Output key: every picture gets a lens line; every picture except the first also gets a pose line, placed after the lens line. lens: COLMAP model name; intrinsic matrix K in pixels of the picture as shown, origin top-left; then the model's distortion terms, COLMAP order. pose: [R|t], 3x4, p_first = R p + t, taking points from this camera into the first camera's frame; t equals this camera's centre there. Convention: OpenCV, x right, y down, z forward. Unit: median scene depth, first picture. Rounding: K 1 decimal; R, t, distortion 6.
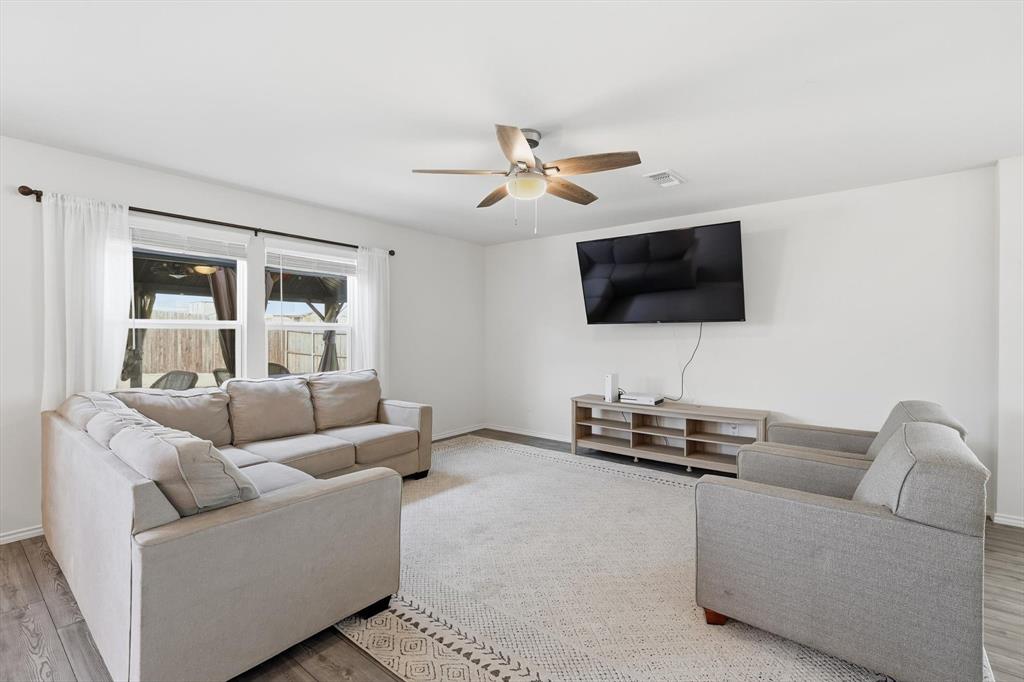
lens RADIAL K [[451.4, 0, 512.0], [0, 451.4, 341.0], [0, 0, 1]] dist [0.001018, -0.000267]
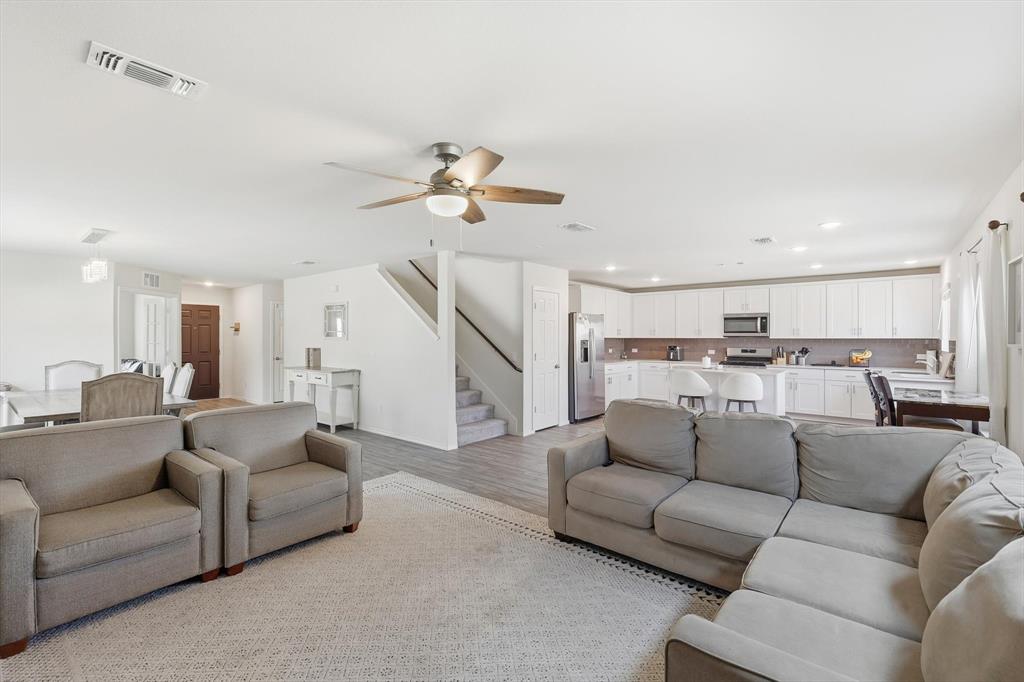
lens RADIAL K [[451.4, 0, 512.0], [0, 451.4, 341.0], [0, 0, 1]] dist [0.001018, -0.000267]
pose [[-0.999559, -0.004875, 0.029298, -0.088509], [-0.004150, 0.999685, 0.024747, -0.050657], [-0.029410, 0.024615, -0.999264, 1.300922]]
